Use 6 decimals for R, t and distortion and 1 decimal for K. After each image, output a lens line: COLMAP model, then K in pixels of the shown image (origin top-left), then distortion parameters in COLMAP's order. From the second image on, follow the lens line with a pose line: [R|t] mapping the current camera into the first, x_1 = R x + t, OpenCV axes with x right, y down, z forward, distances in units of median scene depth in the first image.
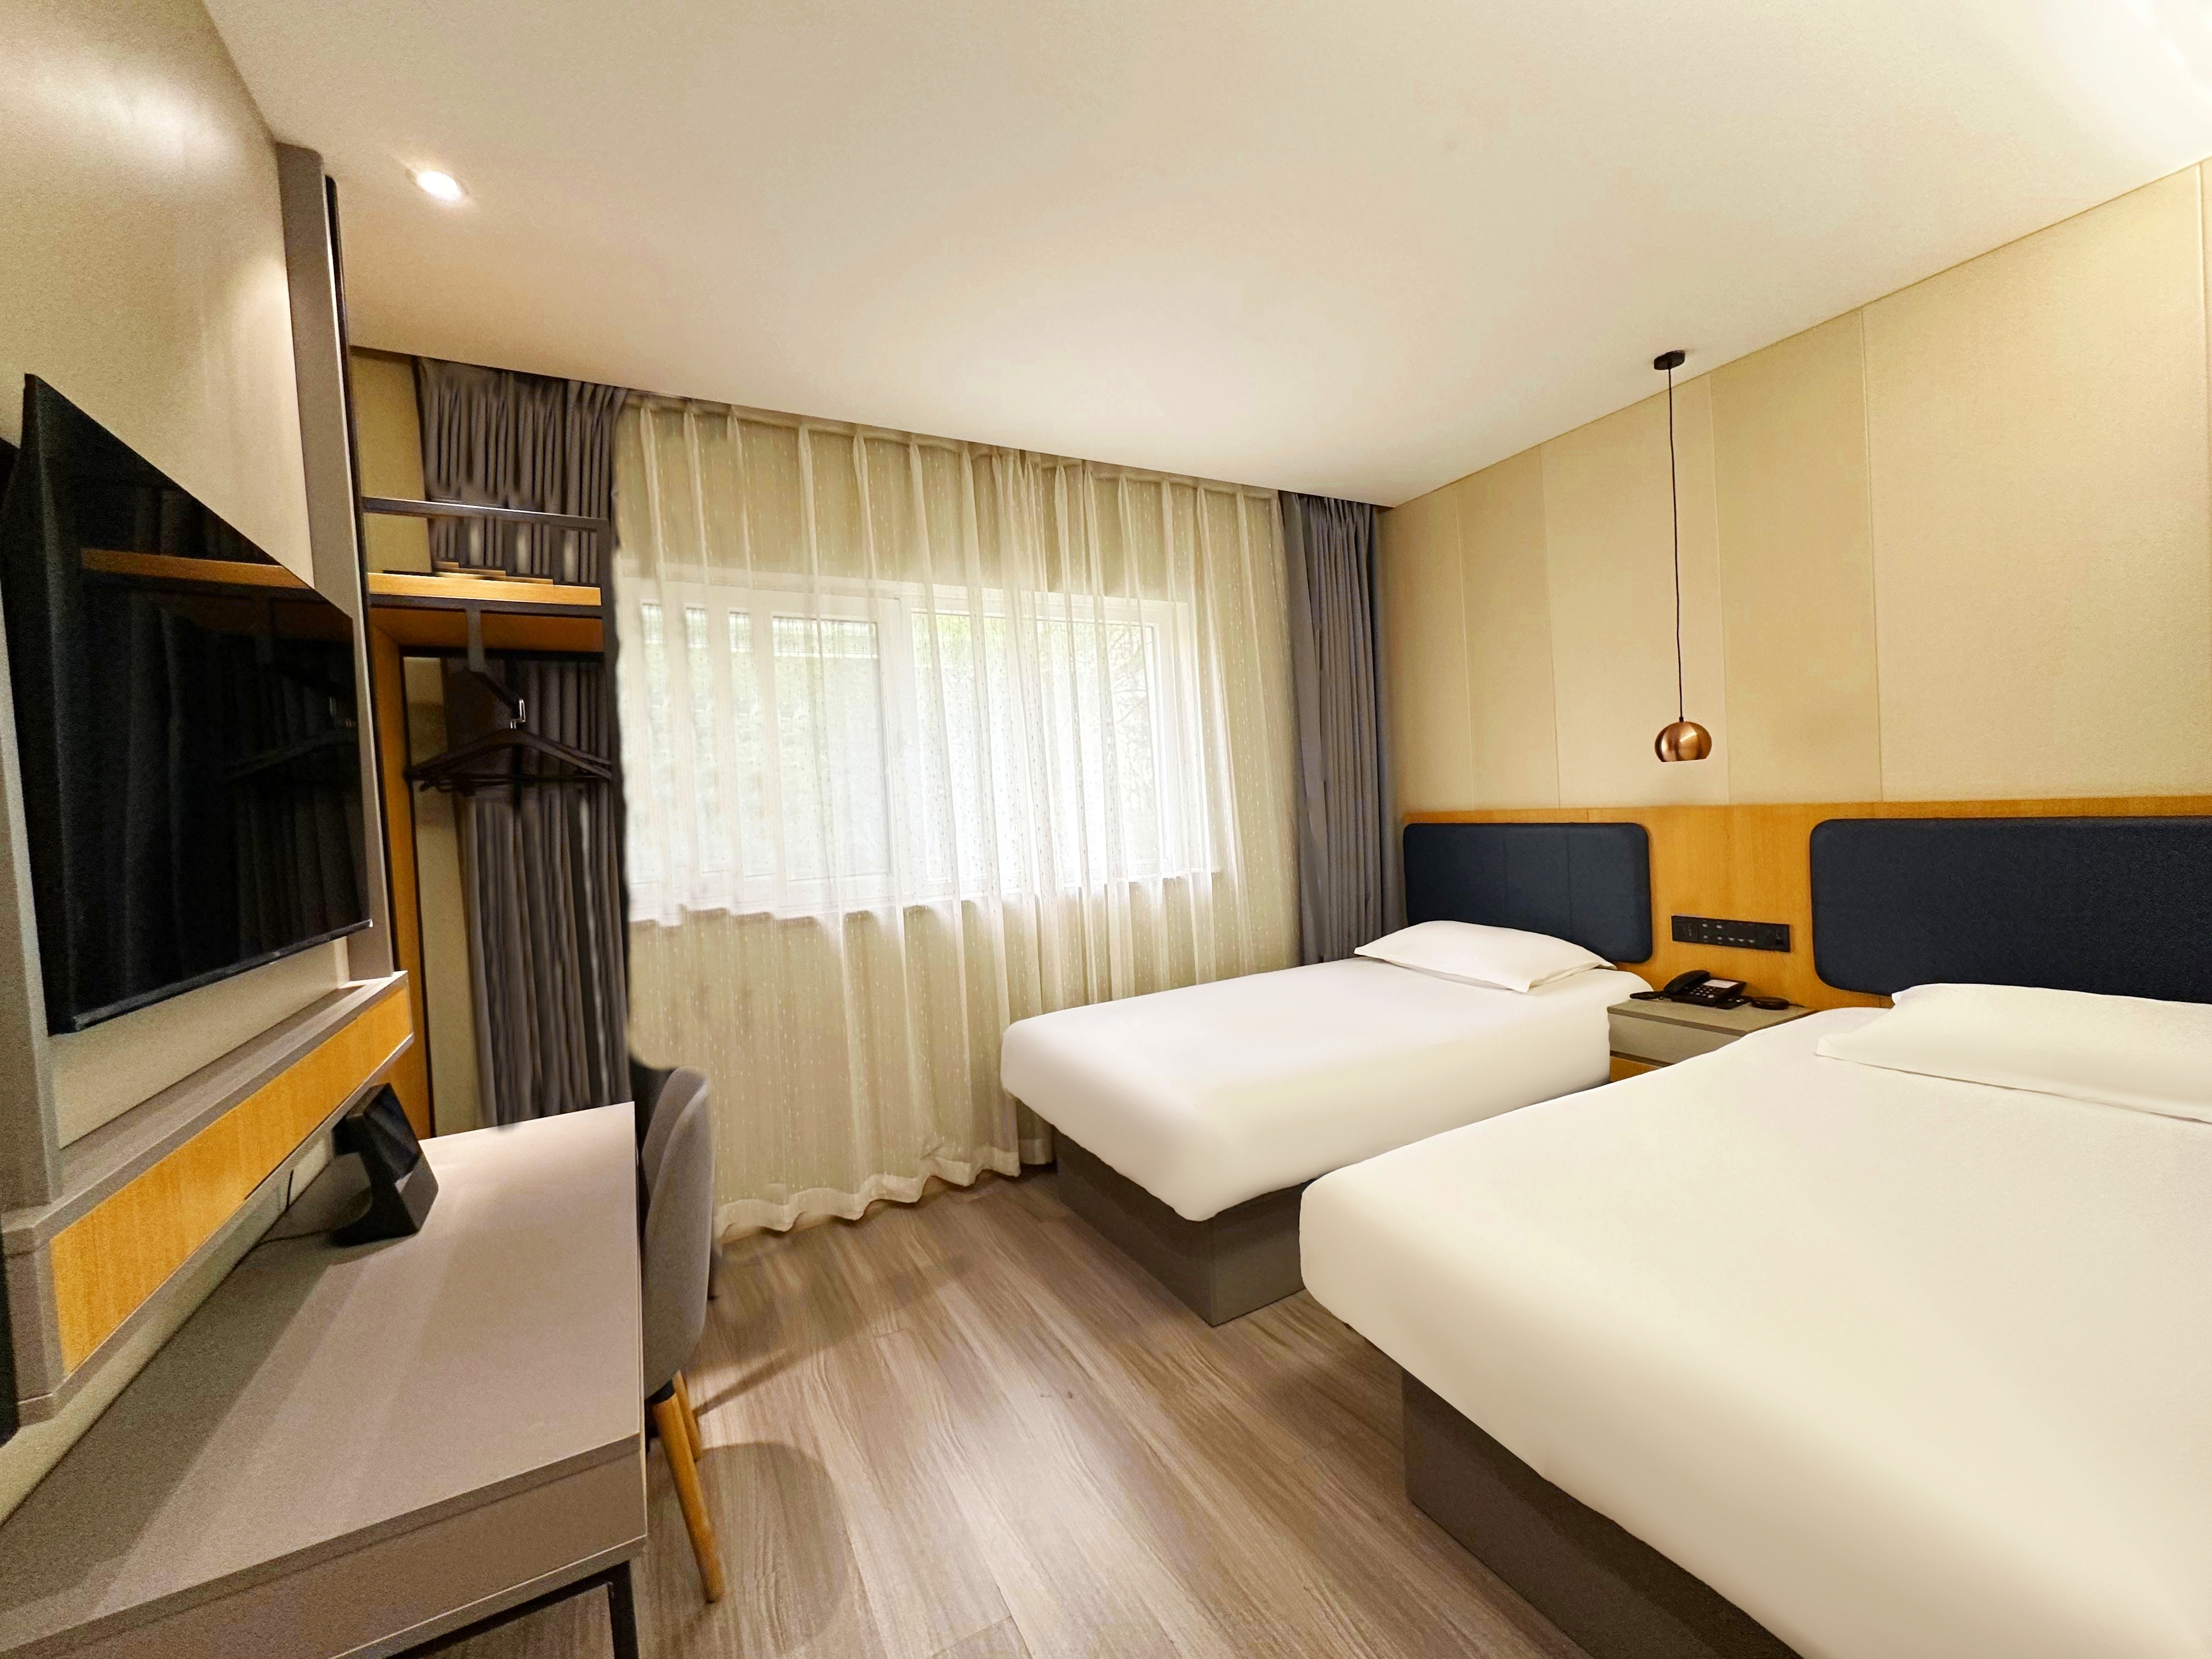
lens RADIAL K [[904.7, 0, 1106.0], [0, 904.7, 829.5], [0, 0, 1]] dist [-0.014865, 0.000071]
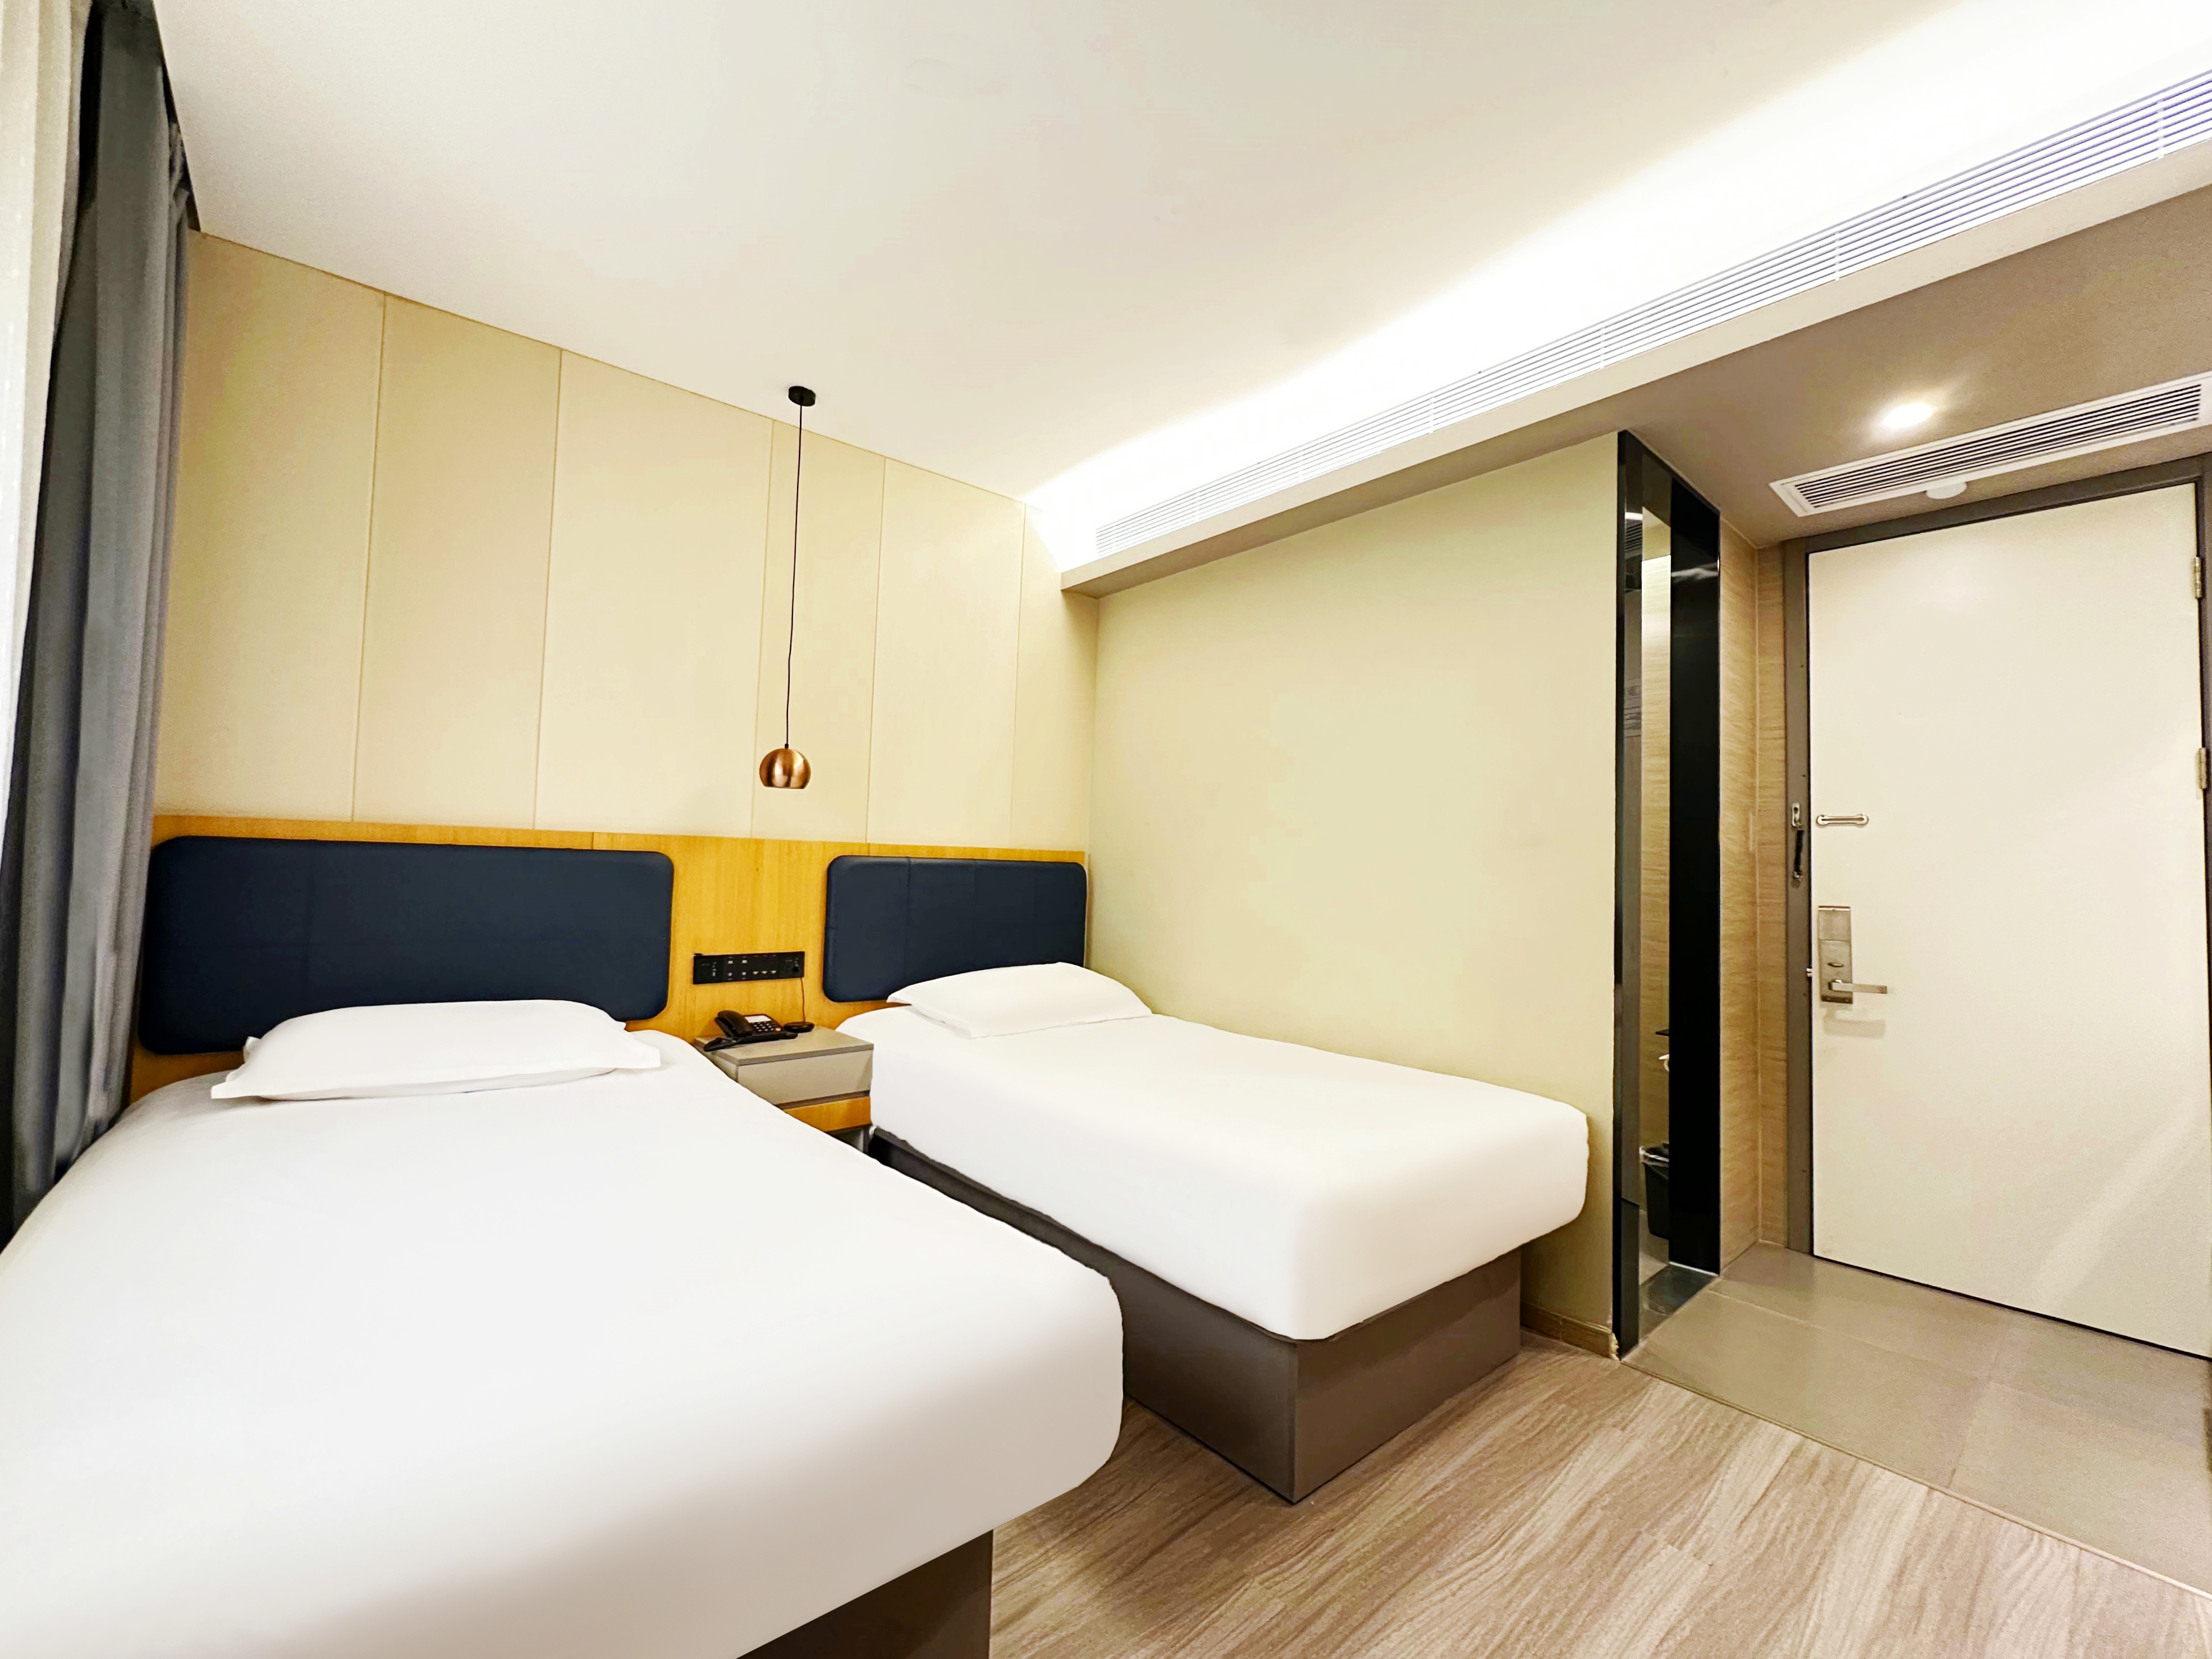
lens RADIAL K [[904.6, 0, 1106.0], [0, 904.6, 829.5], [0, 0, 1]] dist [-0.014865, 0.000071]
pose [[-0.216646, 0.092917, 0.971818, -0.404629], [0.013774, 0.995652, -0.092125, 0.066659], [-0.976153, -0.006573, -0.216984, 0.907911]]
